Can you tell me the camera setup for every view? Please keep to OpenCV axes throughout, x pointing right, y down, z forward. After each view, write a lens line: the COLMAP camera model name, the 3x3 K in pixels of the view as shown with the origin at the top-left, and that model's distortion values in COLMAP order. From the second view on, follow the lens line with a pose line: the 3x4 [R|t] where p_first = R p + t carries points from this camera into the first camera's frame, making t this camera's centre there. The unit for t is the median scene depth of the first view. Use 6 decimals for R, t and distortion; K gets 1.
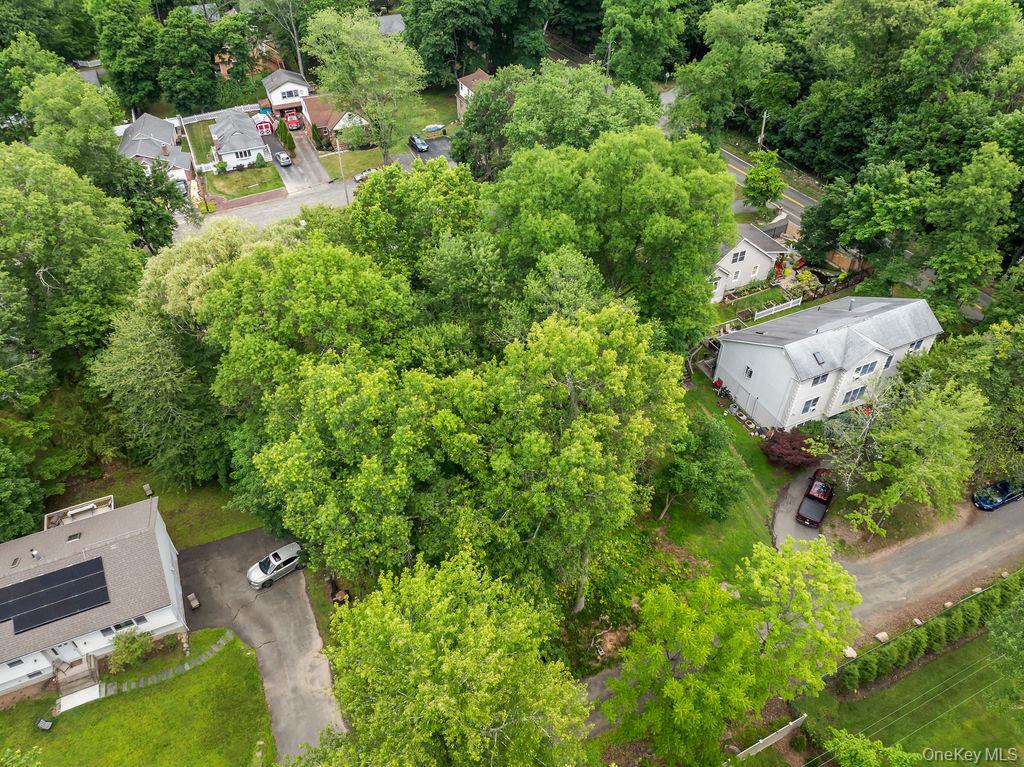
lens RADIAL K [[728.3, 0, 515.8], [0, 728.3, 380.6], [0, 0, 1]] dist [-0.056773, 0.024681]
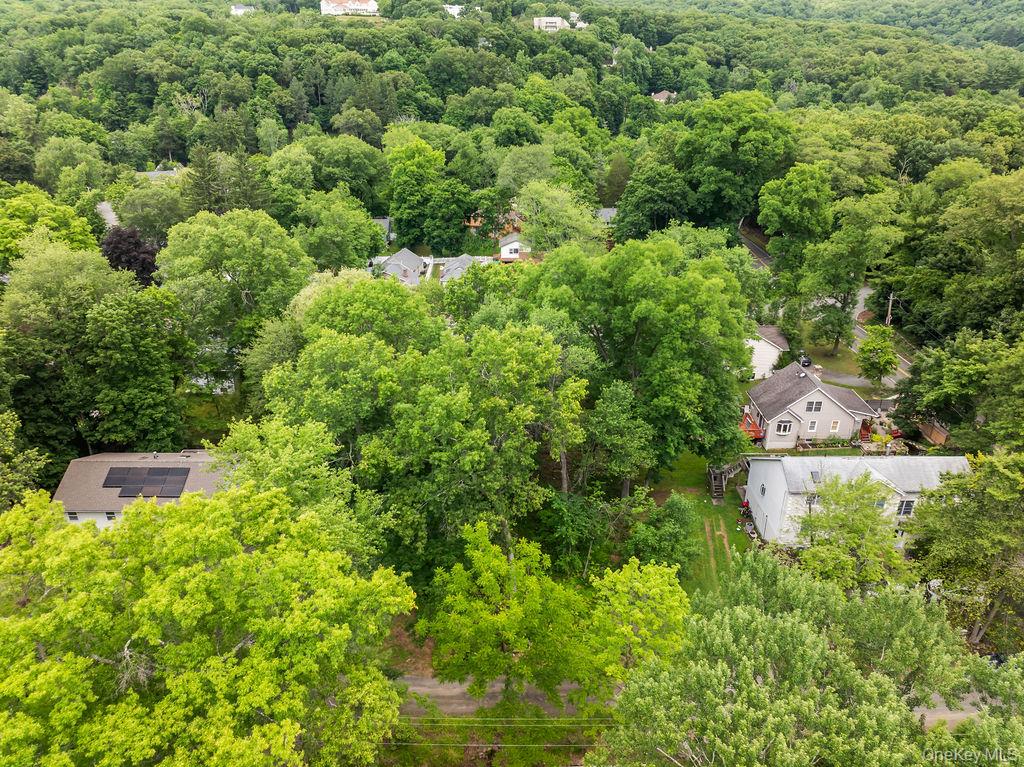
lens RADIAL K [[728.3, 0, 515.6], [0, 728.3, 379.6], [0, 0, 1]] dist [-0.056773, 0.024681]
pose [[0.911454, 0.173350, -0.373098, 0.347895], [-0.271539, 0.934779, -0.229030, 0.168840], [0.309061, 0.310061, 0.899079, -0.080174]]
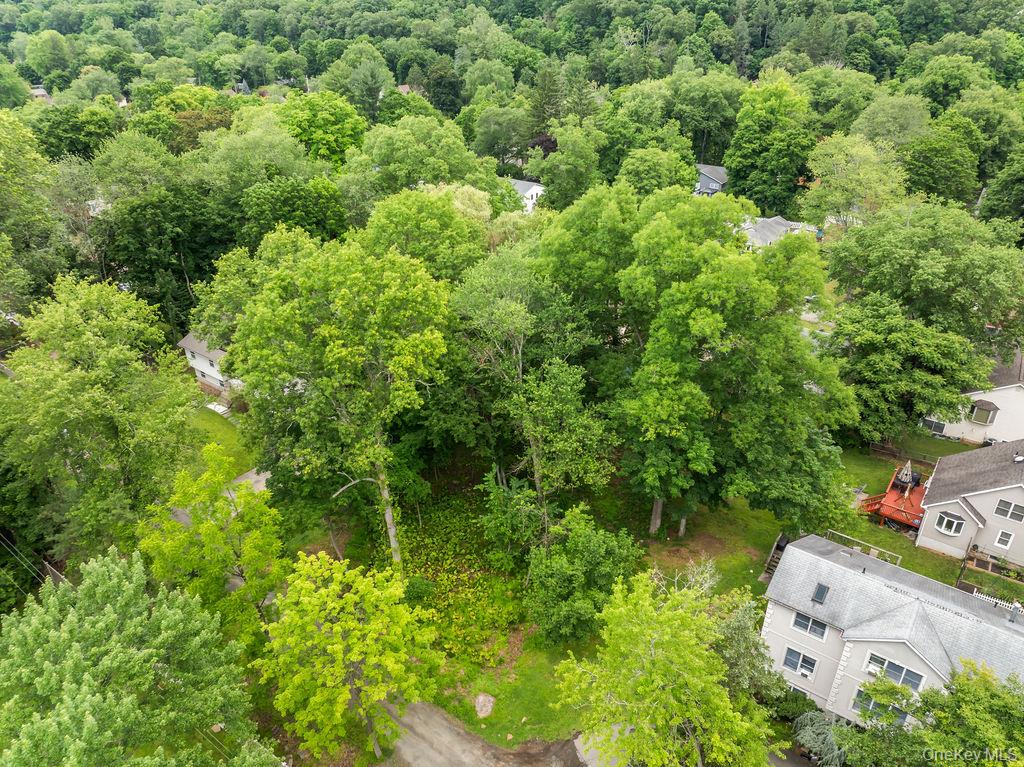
lens RADIAL K [[728.3, 0, 514.6], [0, 728.3, 377.0], [0, 0, 1]] dist [-0.056773, 0.024681]
pose [[0.476122, 0.408102, -0.778949, 0.636702], [-0.572356, 0.816303, 0.077827, -0.073845], [0.667620, 0.408781, 0.622239, 0.299013]]
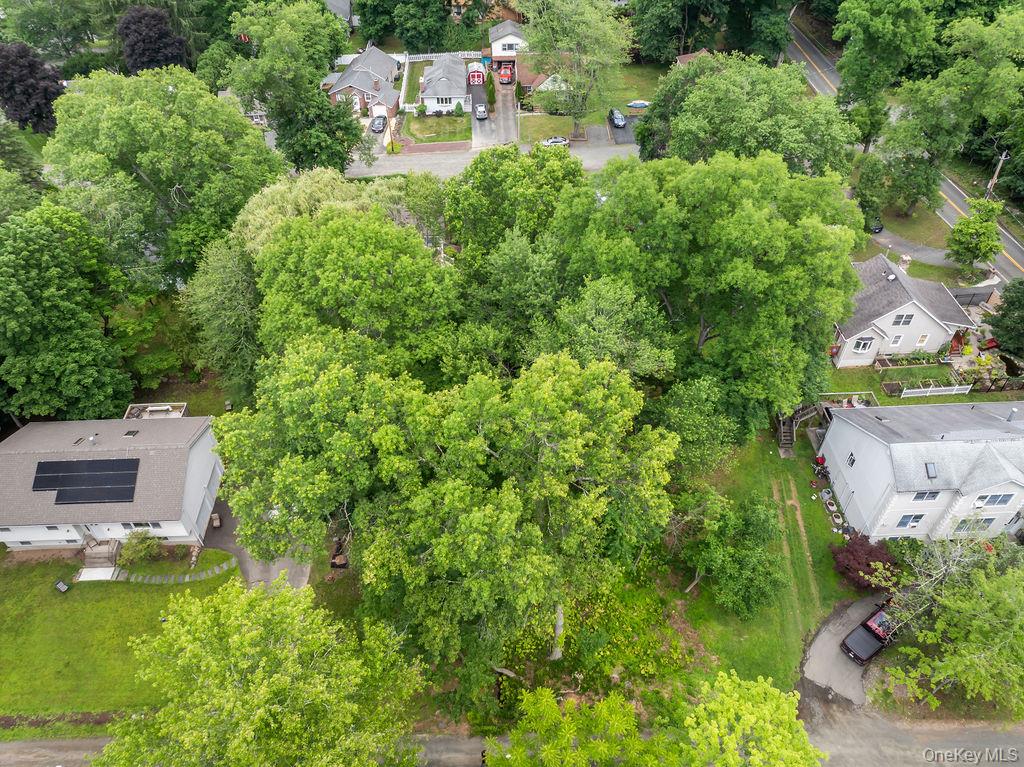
lens RADIAL K [[728.3, 0, 514.7], [0, 728.3, 380.6], [0, 0, 1]] dist [-0.056773, 0.024681]
pose [[0.925718, 0.258193, -0.276375, 0.162258], [-0.243899, 0.966022, 0.085530, -0.074499], [0.289067, -0.011769, 0.957236, 0.081618]]
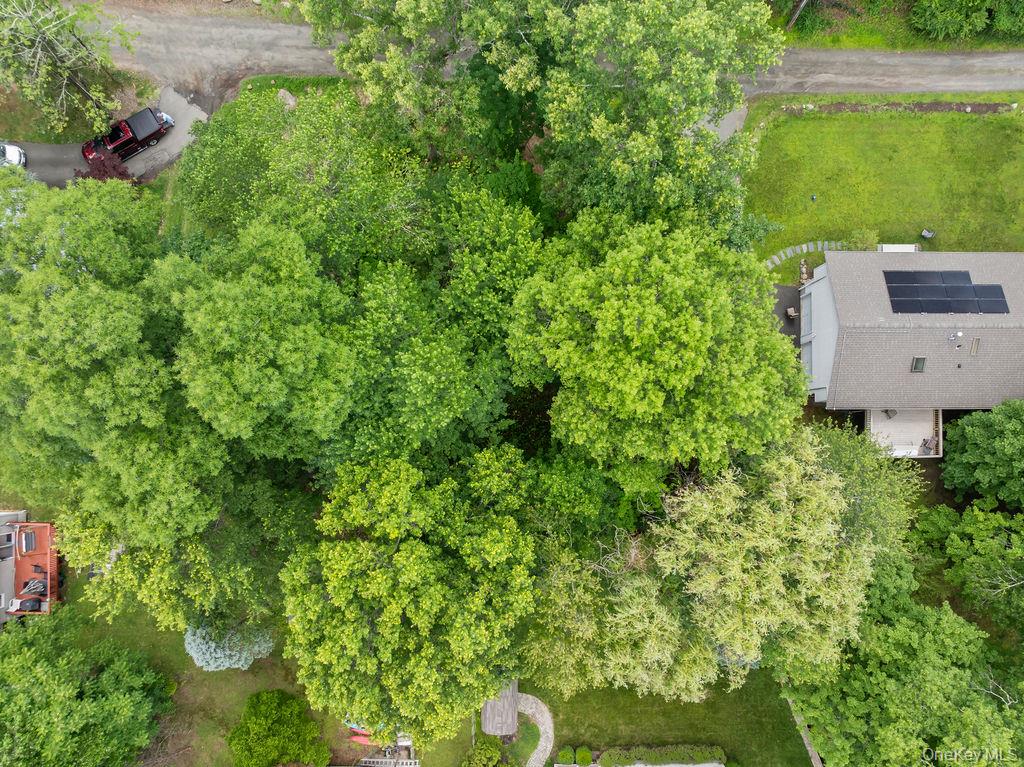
lens RADIAL K [[728.3, 0, 531.5], [0, 728.3, 452.3], [0, 0, 1]] dist [-0.056773, 0.024681]
pose [[-0.906645, -0.421893, 0.001113, -0.165587], [0.272177, -0.582887, 0.765613, -0.511397], [-0.322358, 0.694441, 0.643301, 0.485928]]
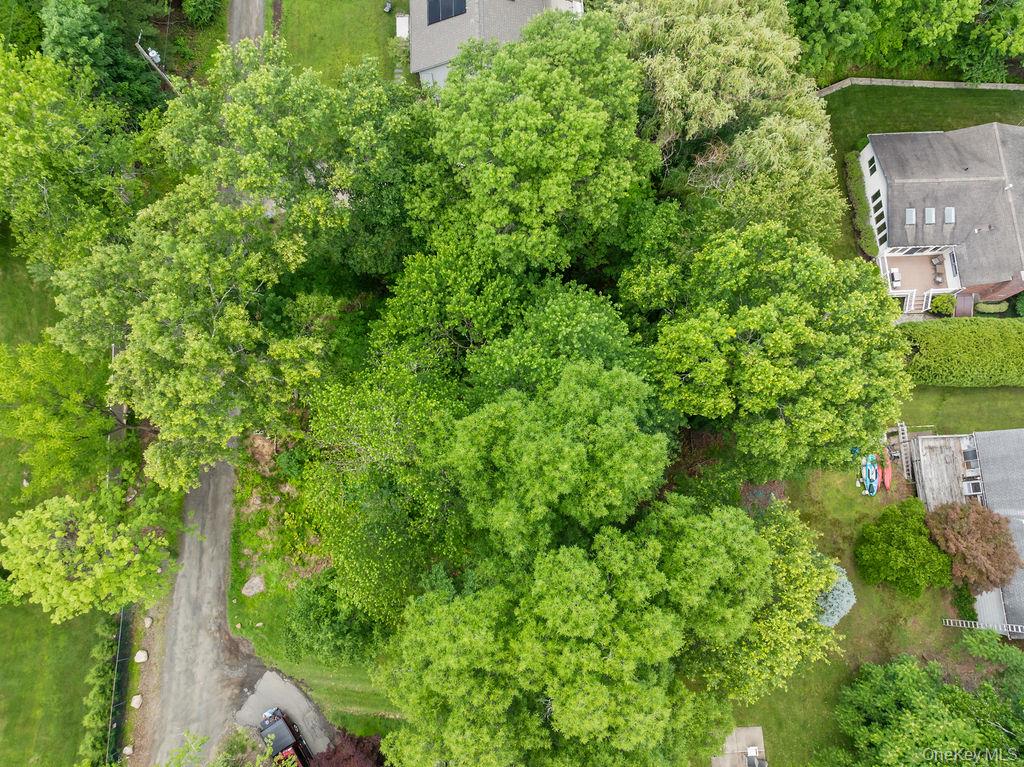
lens RADIAL K [[728.3, 0, 512.9], [0, 728.3, 389.0], [0, 0, 1]] dist [-0.056773, 0.024681]
pose [[-0.378197, 0.904560, -0.196820, 0.096246], [-0.598823, -0.076913, 0.797180, -0.517444], [0.705959, 0.419352, 0.570759, 0.478990]]
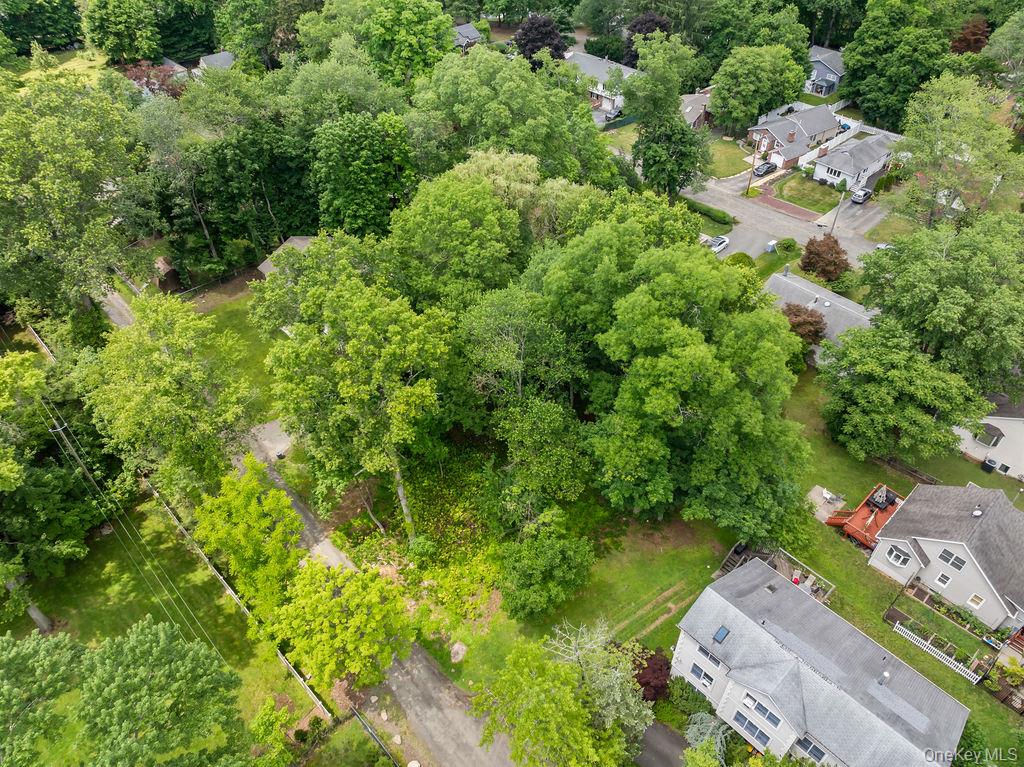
lens RADIAL K [[728.3, 0, 515.1], [0, 728.3, 379.9], [0, 0, 1]] dist [-0.056773, 0.024681]
pose [[0.312273, 0.636502, -0.705231, 0.648889], [-0.614926, 0.701282, 0.360652, -0.330809], [0.724121, 0.321043, 0.610394, 0.241261]]
